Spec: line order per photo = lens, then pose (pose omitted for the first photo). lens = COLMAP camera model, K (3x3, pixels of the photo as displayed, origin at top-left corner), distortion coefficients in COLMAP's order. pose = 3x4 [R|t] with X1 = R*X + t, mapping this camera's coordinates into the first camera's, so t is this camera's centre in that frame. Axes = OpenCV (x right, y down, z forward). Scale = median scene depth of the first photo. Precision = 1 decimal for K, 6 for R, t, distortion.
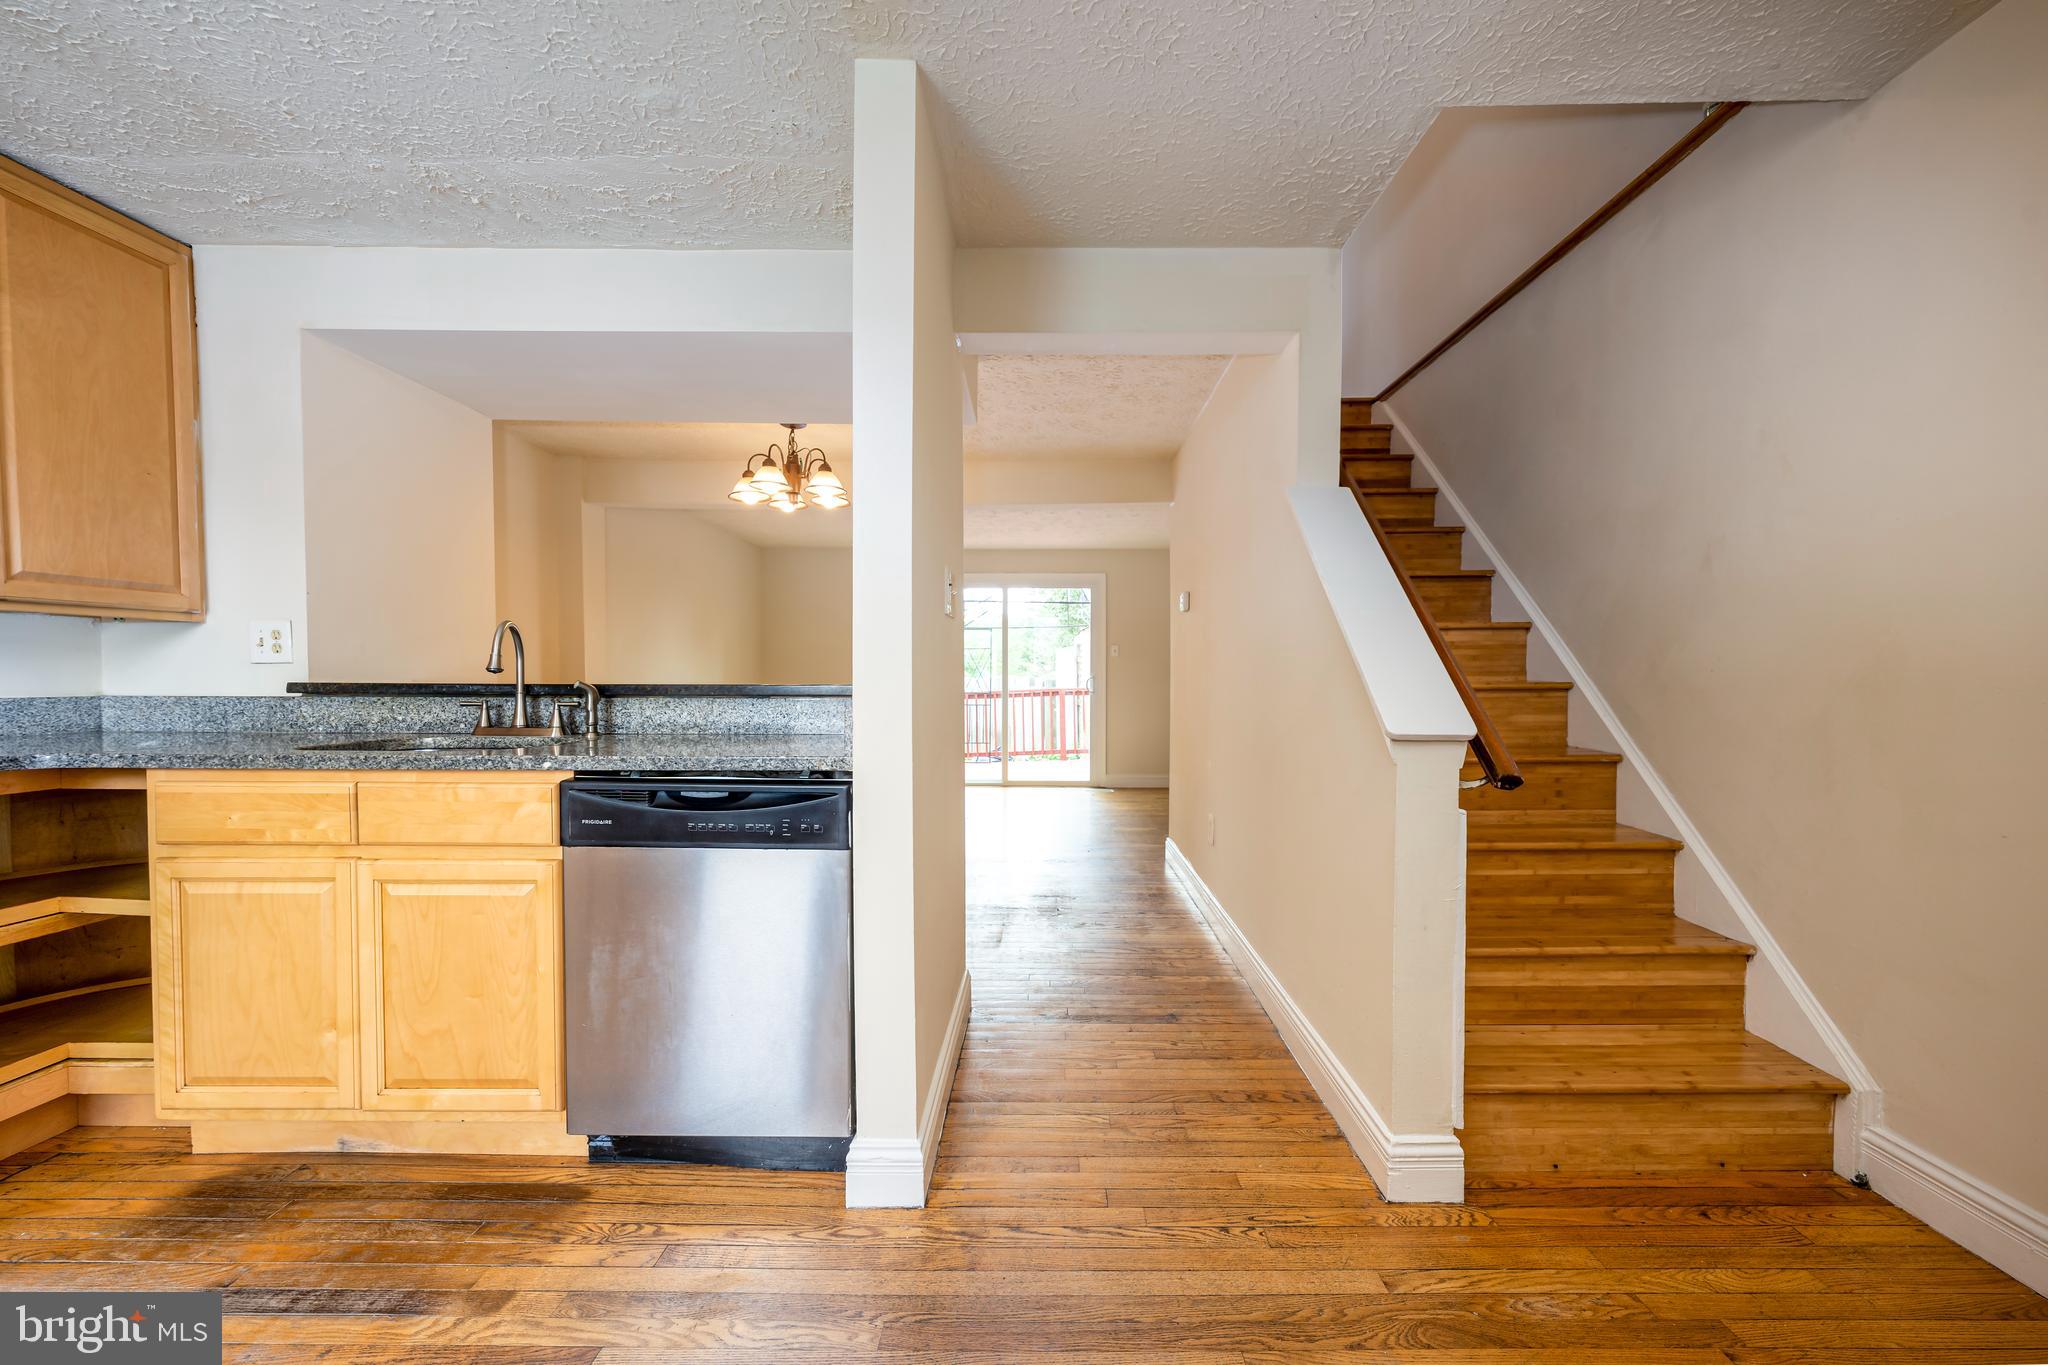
lens RADIAL K [[808.7, 0, 1024.0], [0, 808.7, 682.5], [0, 0, 1]] dist [0.001634, 0.000156]
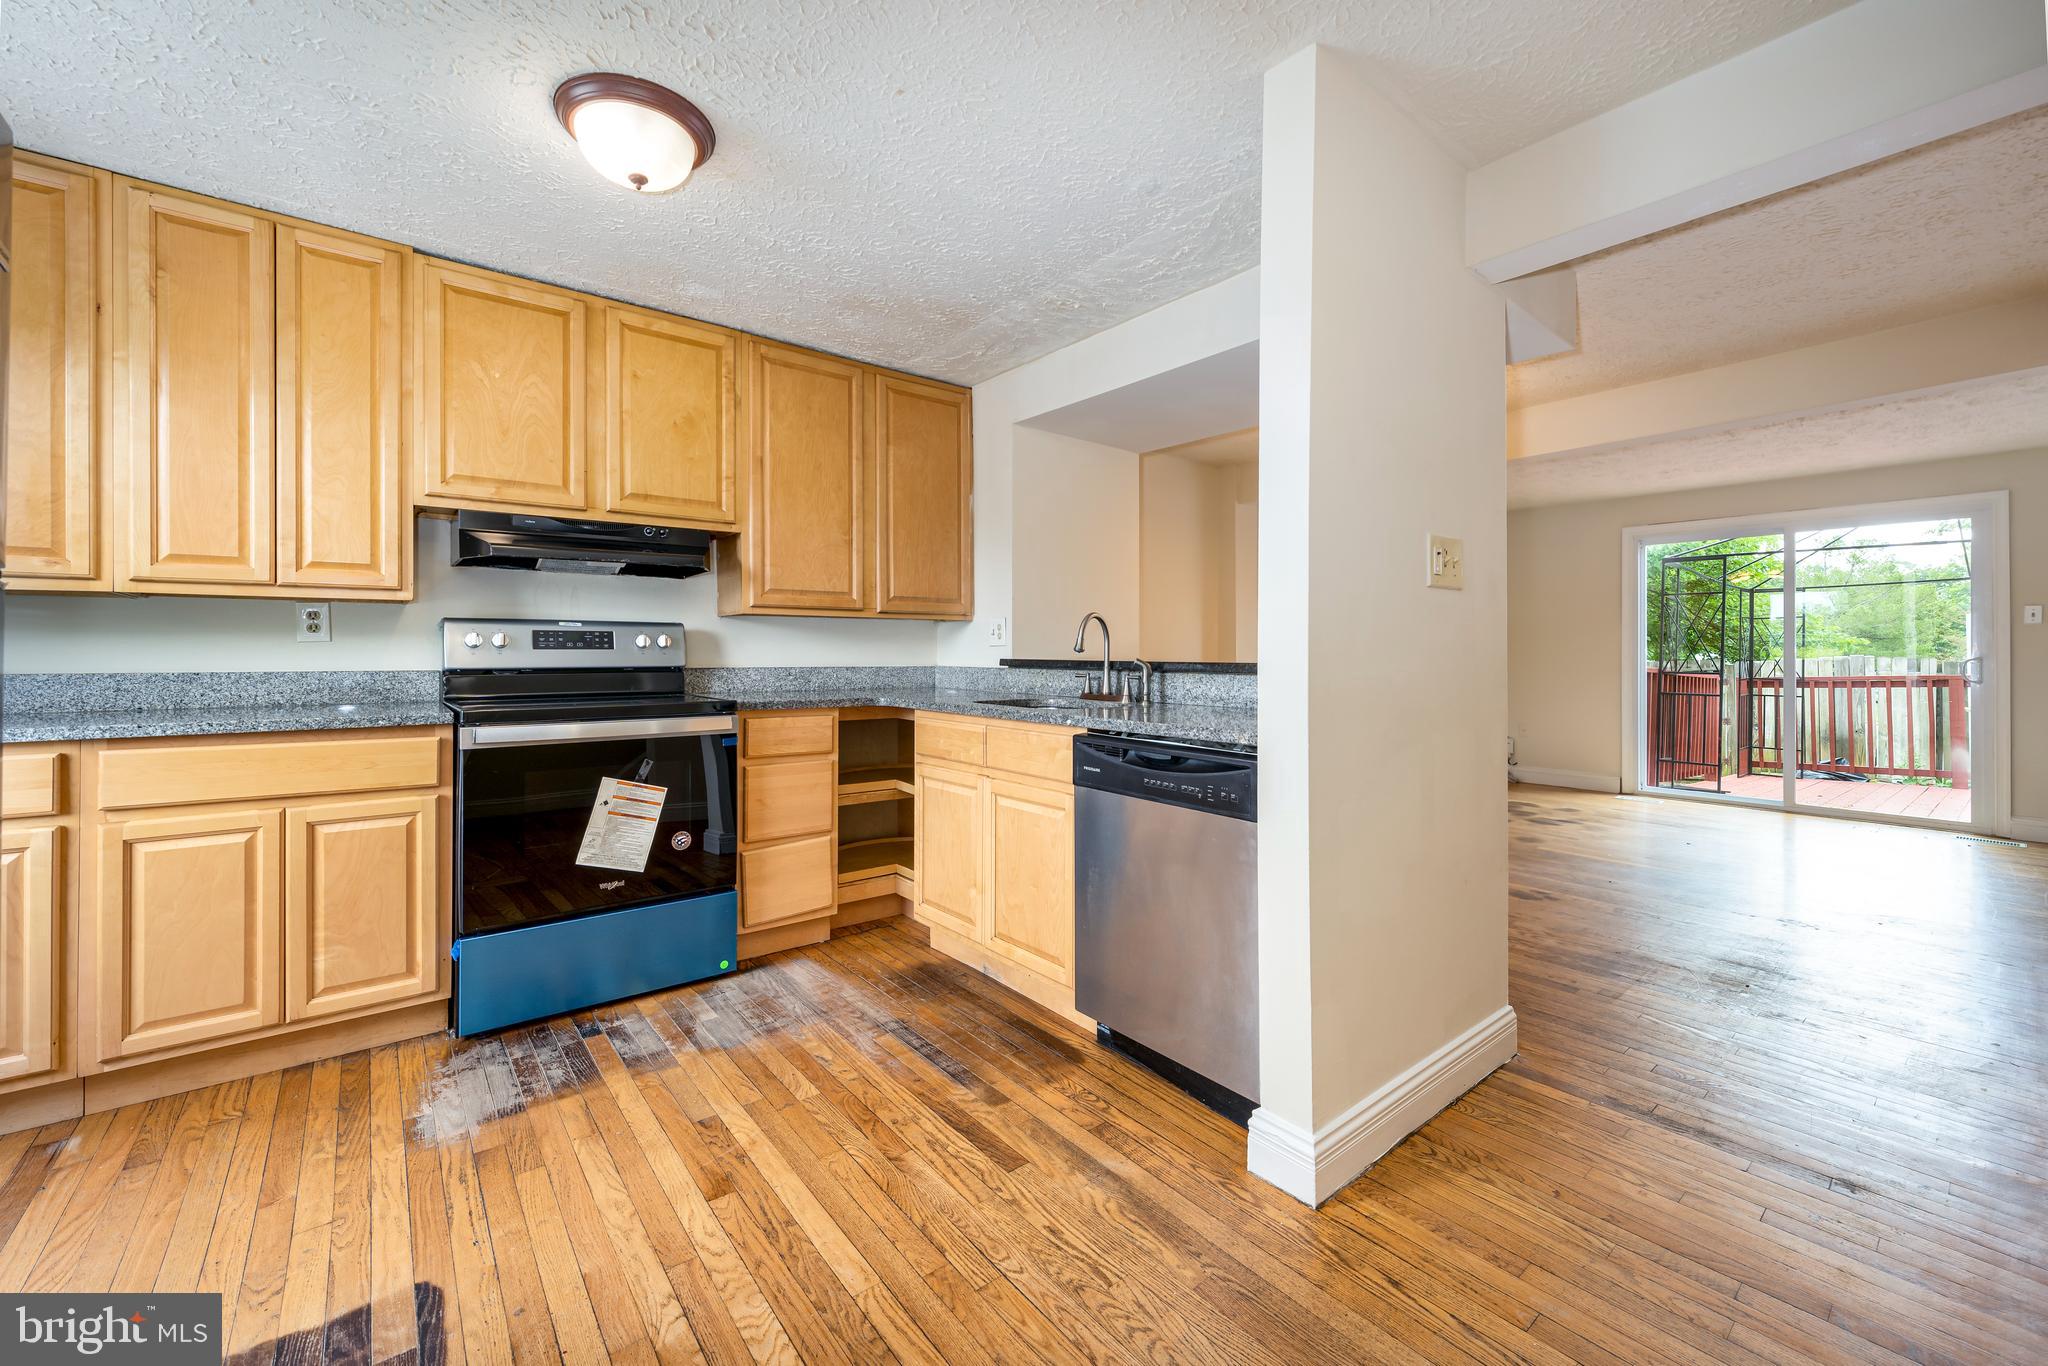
lens RADIAL K [[810.7, 0, 1021.5], [0, 810.7, 631.9], [0, 0, 1]] dist [0.000259, 0.000060]
pose [[0.632643, -0.020483, -0.774172, 0.383784], [-0.007883, 0.999428, -0.032884, -0.000833], [0.774403, 0.026907, 0.632120, 0.096805]]
